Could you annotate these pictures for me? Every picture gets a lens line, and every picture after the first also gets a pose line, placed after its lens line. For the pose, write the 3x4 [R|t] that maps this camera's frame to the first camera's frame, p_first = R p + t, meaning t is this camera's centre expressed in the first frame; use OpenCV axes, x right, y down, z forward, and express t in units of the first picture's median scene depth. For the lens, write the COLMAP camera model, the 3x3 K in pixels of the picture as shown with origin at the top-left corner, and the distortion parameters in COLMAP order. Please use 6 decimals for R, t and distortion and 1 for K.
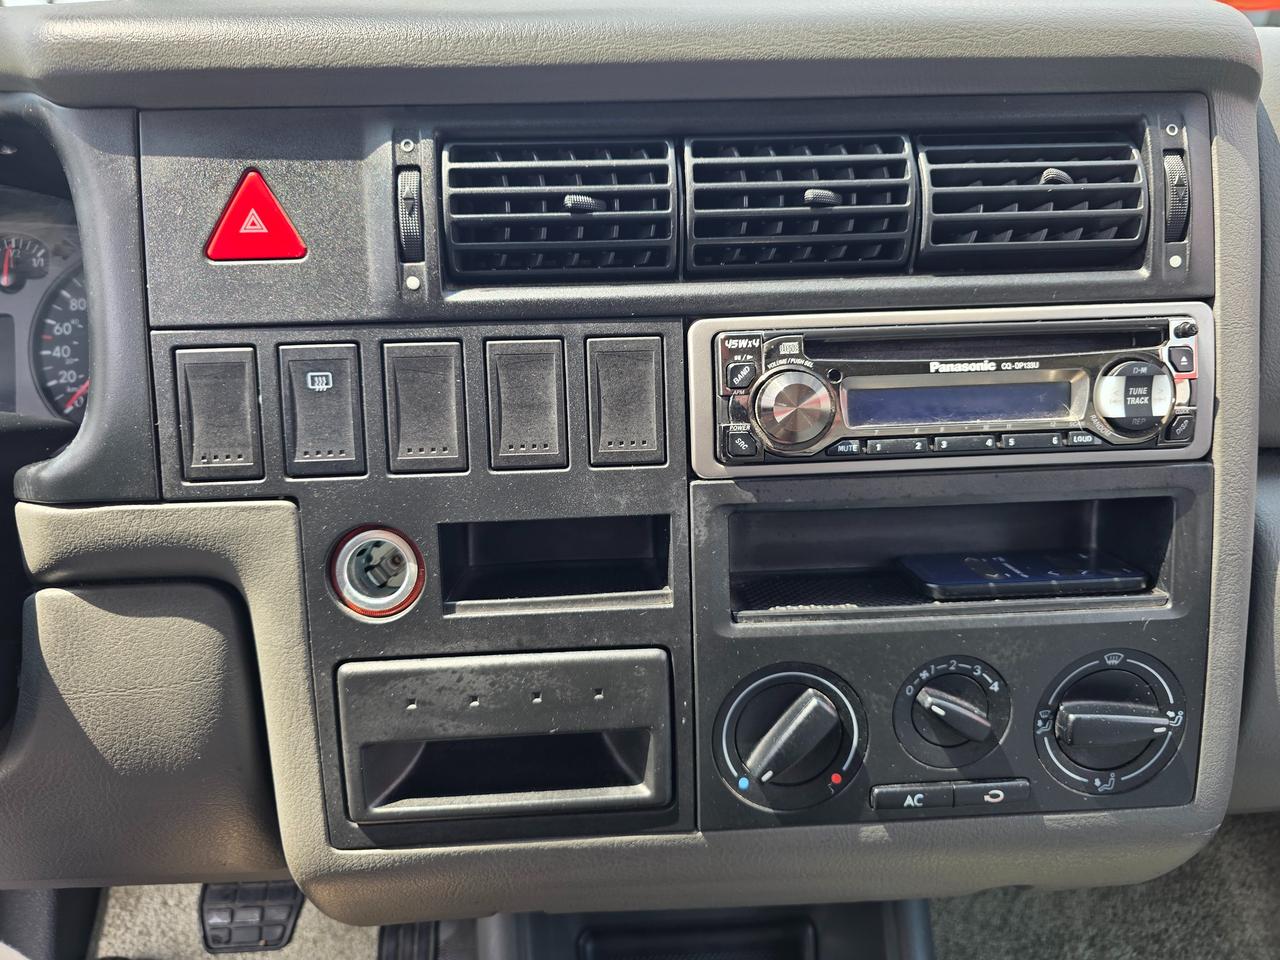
lens RADIAL K [[887.8, 0, 629.3], [0, 887.8, 480.9], [0, 0, 1]] dist [0.054706, -0.060994]
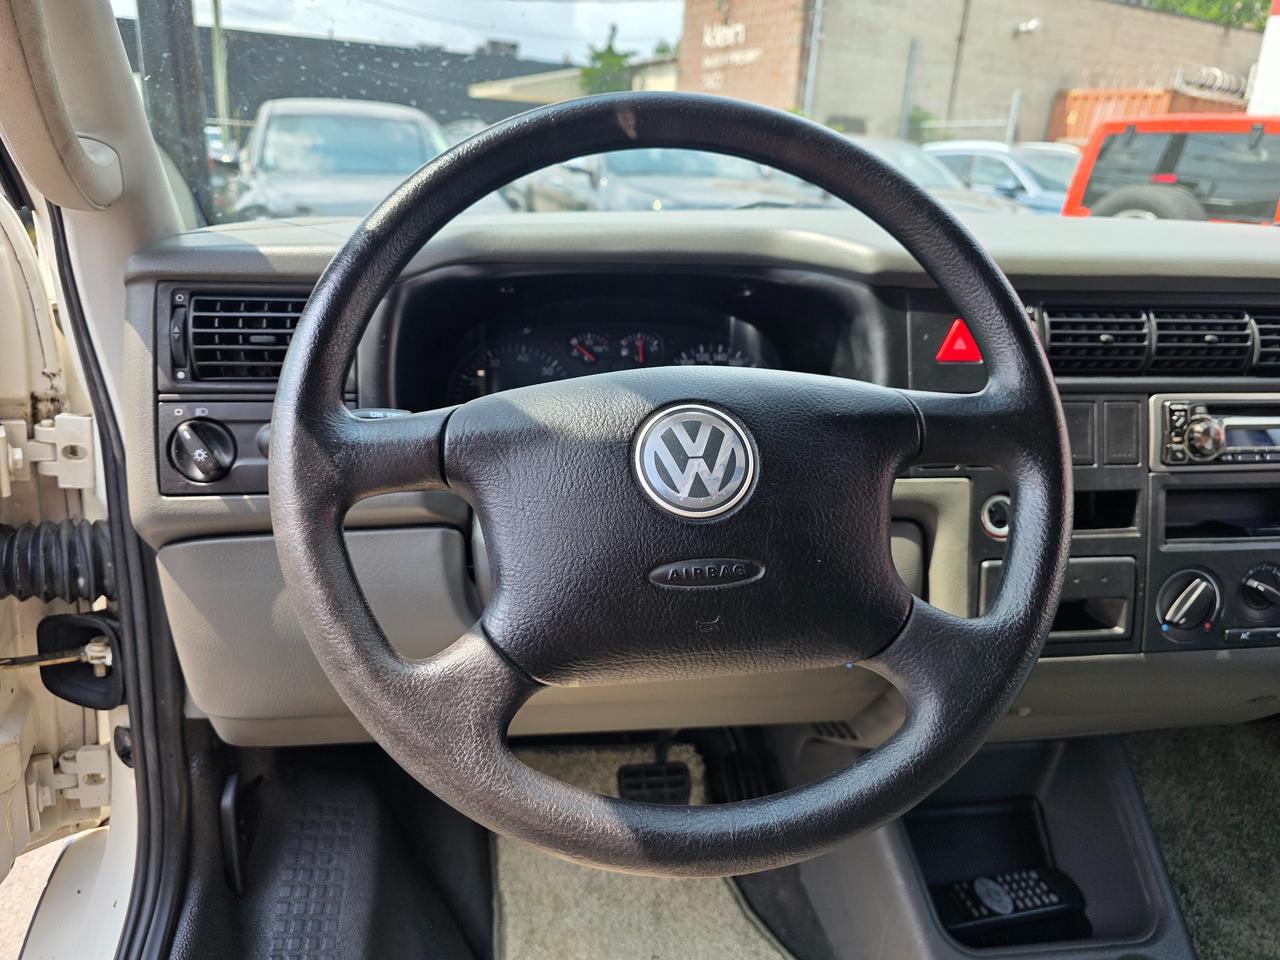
lens RADIAL K [[887.8, 0, 627.1], [0, 887.8, 481.5], [0, 0, 1]] dist [0.054706, -0.060994]
pose [[0.996557, 0.015899, 0.081377, -1.279781], [-0.010976, 0.998102, -0.060595, 0.155525], [-0.082186, 0.059493, 0.994840, -0.940668]]
